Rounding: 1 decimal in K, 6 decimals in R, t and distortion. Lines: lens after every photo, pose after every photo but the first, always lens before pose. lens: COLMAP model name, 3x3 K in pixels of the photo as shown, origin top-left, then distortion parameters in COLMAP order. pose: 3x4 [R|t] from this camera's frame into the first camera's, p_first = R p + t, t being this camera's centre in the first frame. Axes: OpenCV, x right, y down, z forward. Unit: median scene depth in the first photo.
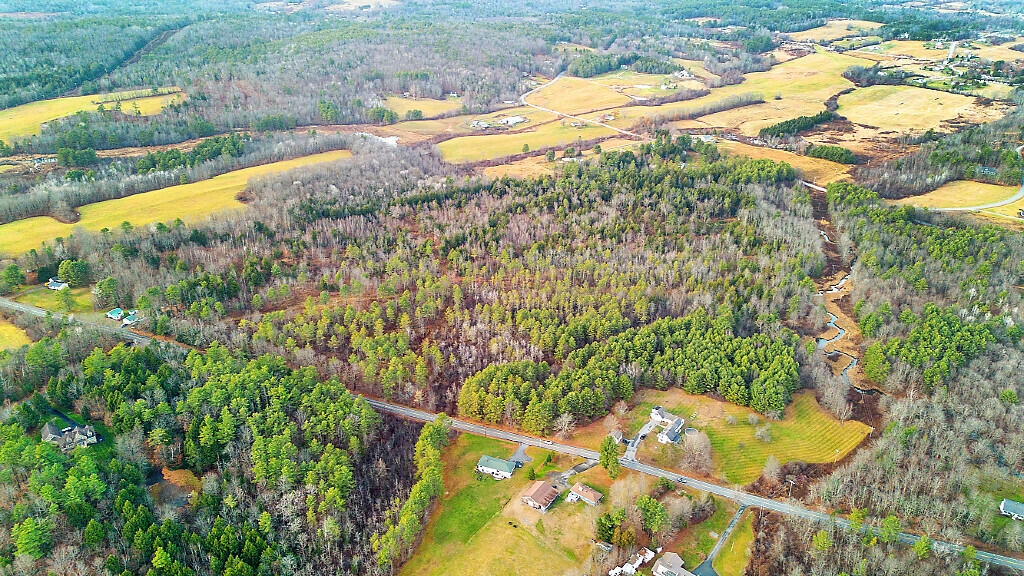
lens RADIAL K [[718.7, 0, 512.0], [0, 718.7, 288.0], [0, 0, 1]] dist [0.074721, -0.063488]
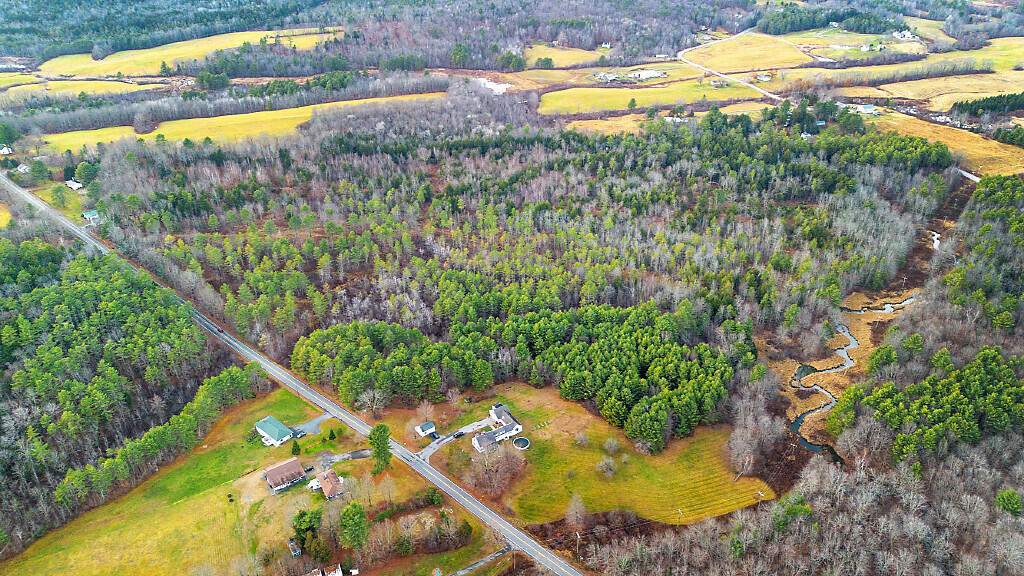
lens RADIAL K [[718.7, 0, 512.0], [0, 718.7, 288.0], [0, 0, 1]] dist [0.074721, -0.063488]
pose [[0.932693, 0.156166, -0.325108, 0.212077], [-0.142126, 0.987602, 0.066656, -0.009538], [0.331487, -0.015963, 0.943325, 0.113372]]
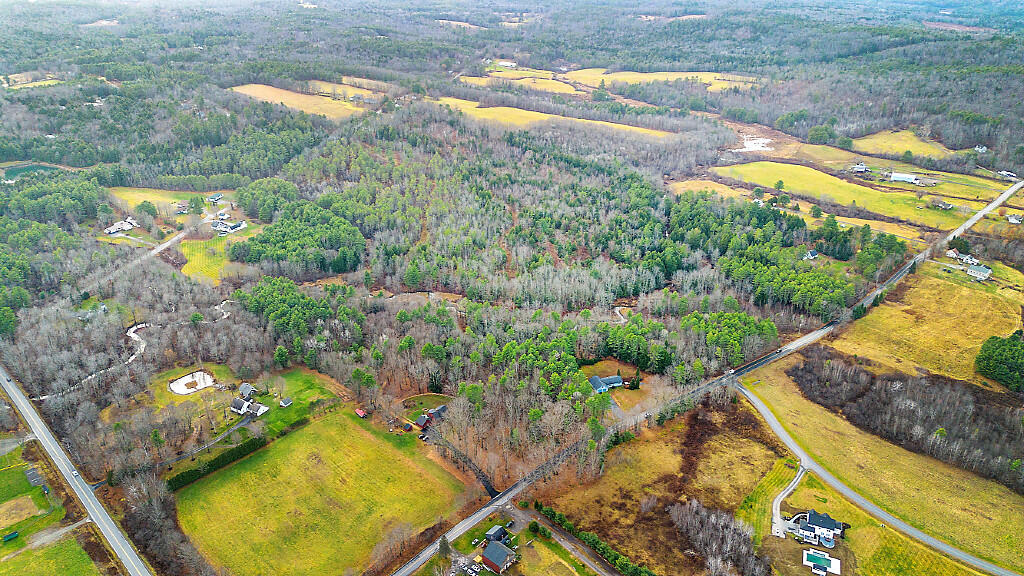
lens RADIAL K [[718.7, 0, 512.0], [0, 718.7, 288.0], [0, 0, 1]] dist [0.074721, -0.063488]
pose [[0.126082, 0.418710, -0.899325, 0.846523], [-0.445102, 0.834062, 0.325922, -0.240430], [0.886559, 0.359199, 0.291529, 0.518455]]
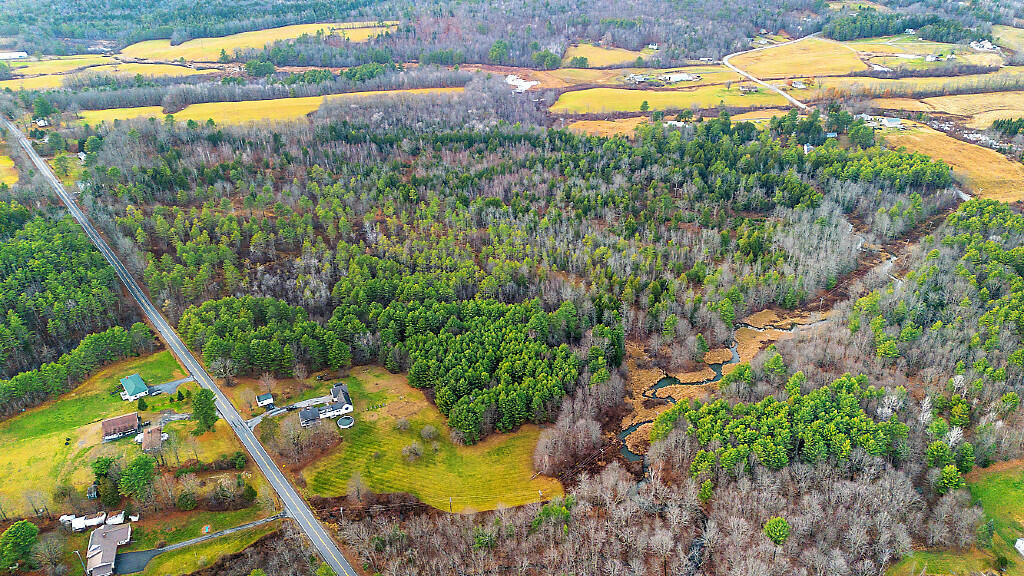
lens RADIAL K [[718.7, 0, 512.0], [0, 718.7, 288.0], [0, 0, 1]] dist [0.074721, -0.063488]
pose [[0.860189, 0.228986, -0.455676, 0.340987], [-0.208755, 0.973338, 0.095050, -0.031164], [0.465292, 0.013364, 0.885056, 0.159130]]
